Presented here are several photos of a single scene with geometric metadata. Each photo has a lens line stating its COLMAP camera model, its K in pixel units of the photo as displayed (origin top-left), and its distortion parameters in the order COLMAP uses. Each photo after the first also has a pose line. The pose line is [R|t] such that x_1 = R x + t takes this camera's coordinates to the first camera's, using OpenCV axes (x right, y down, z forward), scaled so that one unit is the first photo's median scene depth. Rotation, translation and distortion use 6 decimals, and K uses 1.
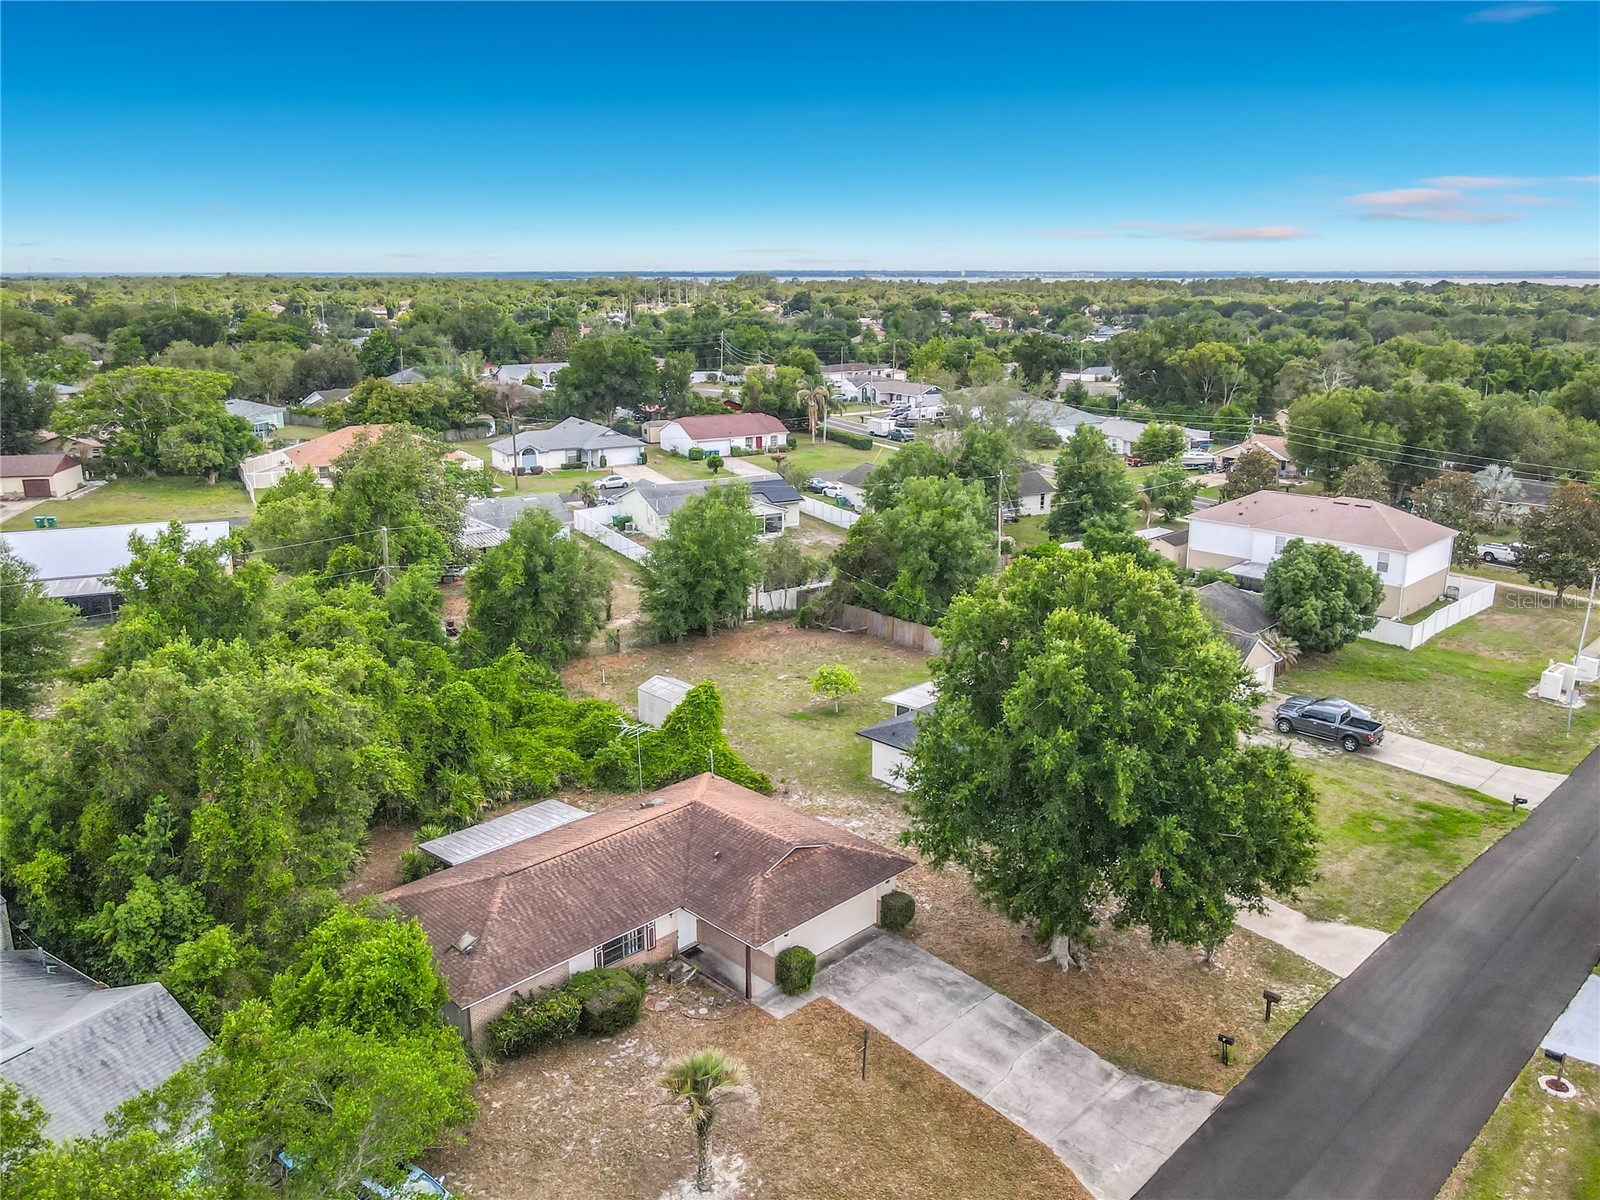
lens RADIAL K [[1223.9, 0, 799.4], [0, 1223.9, 563.7], [0, 0, 1]] dist [-0.041857, 0.102184]
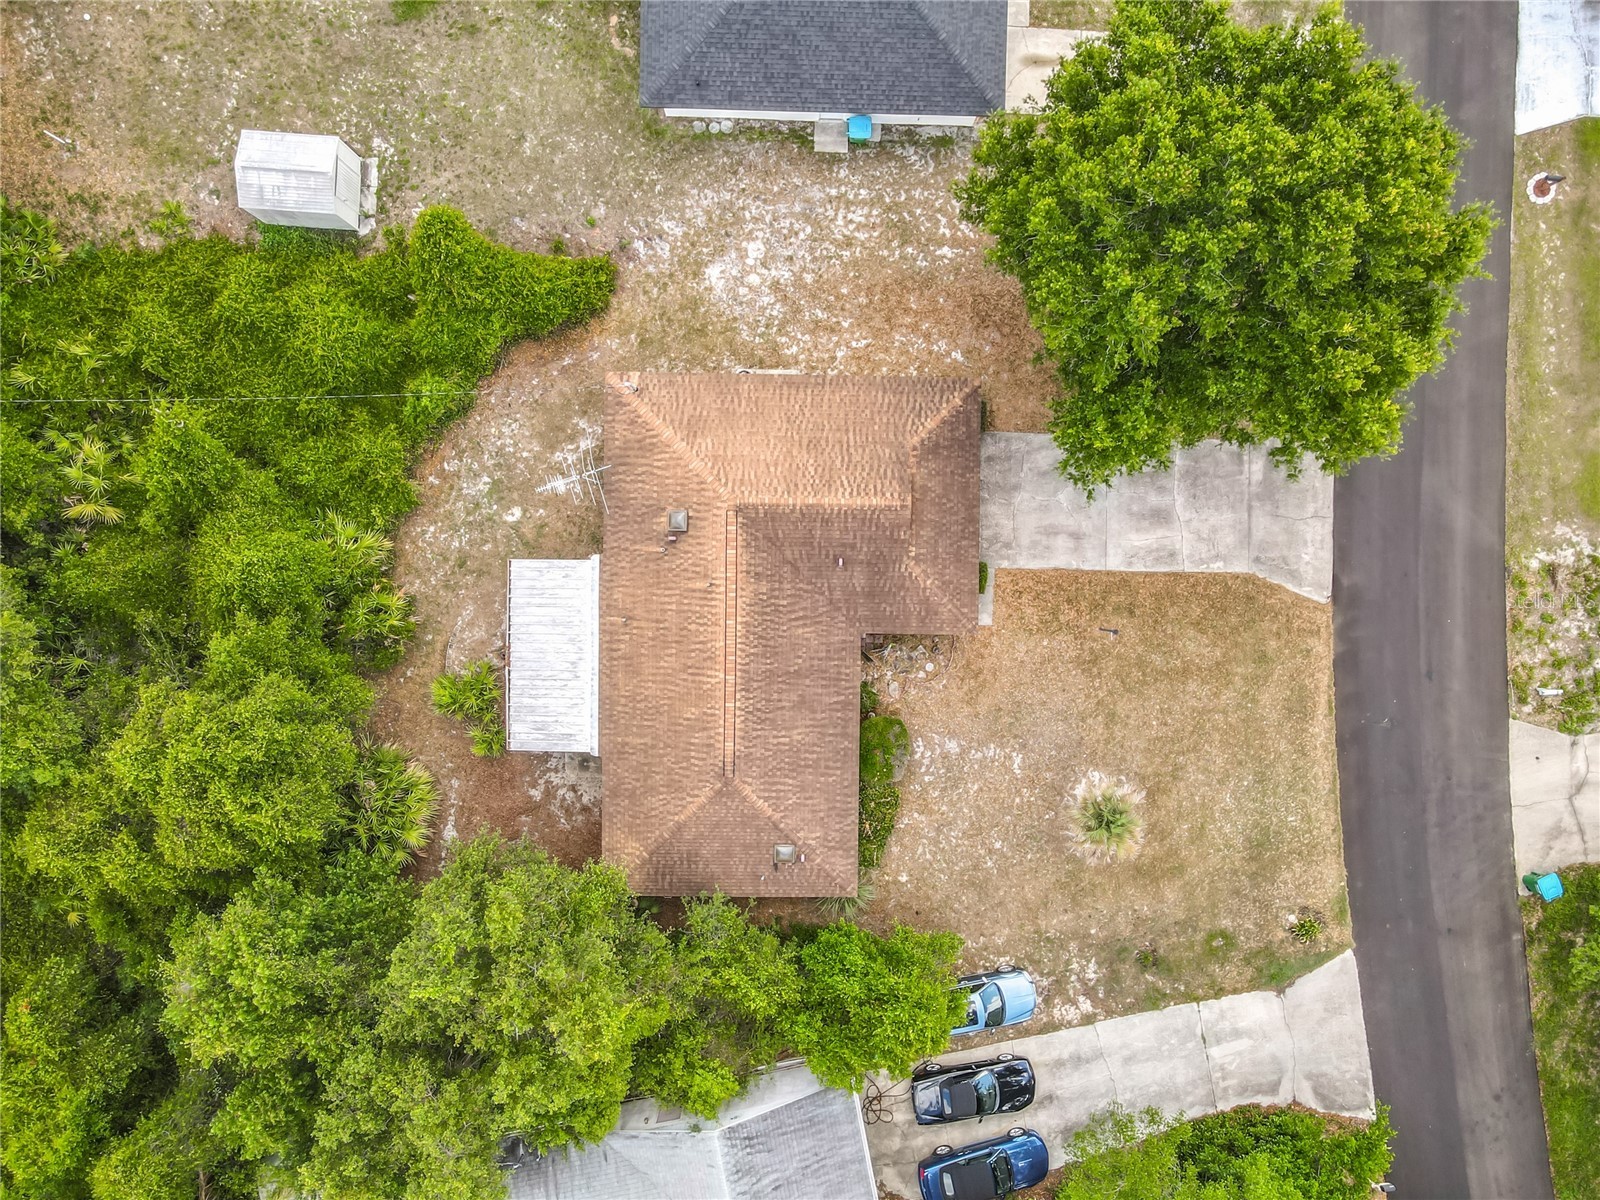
lens RADIAL K [[1169.6, 0, 809.1], [0, 1169.6, 598.5], [0, 0, 1]] dist [0.012009, 0.004872]
pose [[0.714230, -0.699805, -0.012216, -0.090647], [0.159077, 0.145309, 0.976514, -0.579239], [-0.681594, -0.699399, 0.215107, 0.819387]]
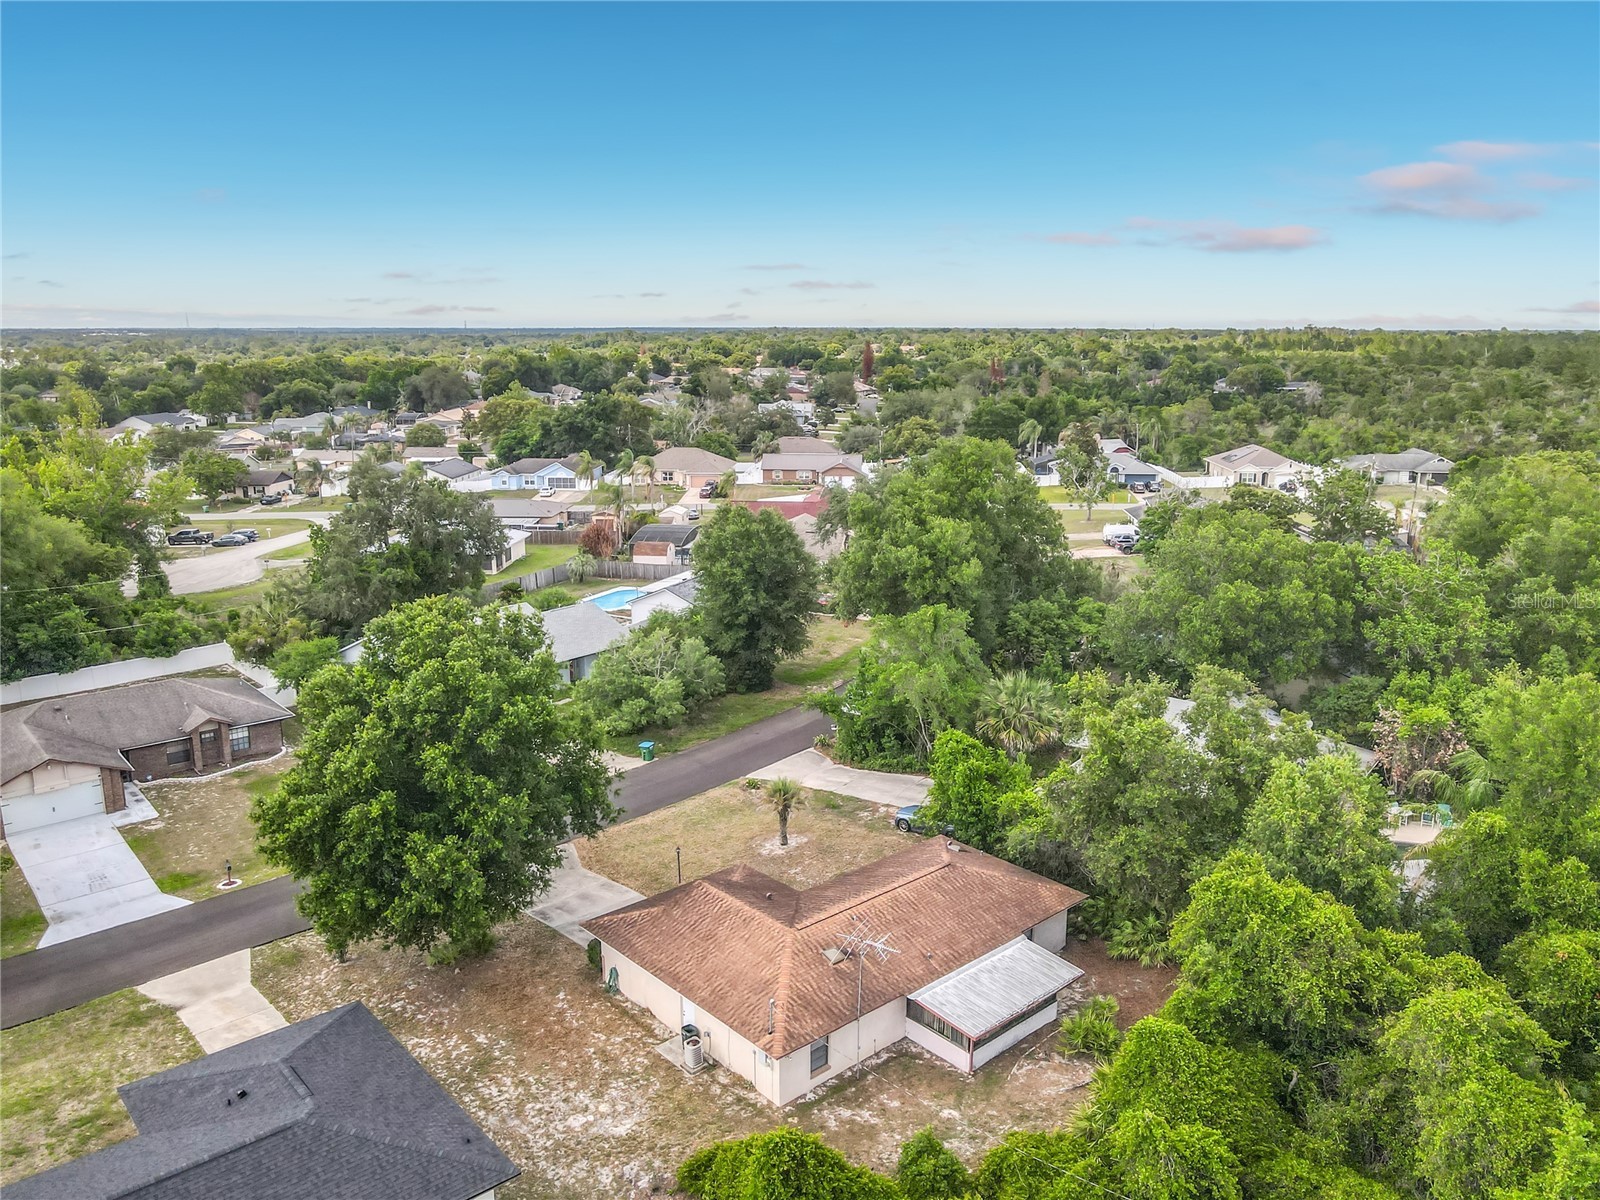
lens RADIAL K [[1201.7, 0, 800.0], [0, 1201.7, 600.0], [0, 0, 1]] dist [-0.005942, 0.001607]
pose [[-0.997740, -0.032905, 0.058593, -0.147488], [-0.002384, 0.888695, 0.458492, -0.493618], [-0.067158, 0.457316, -0.886765, 1.833949]]
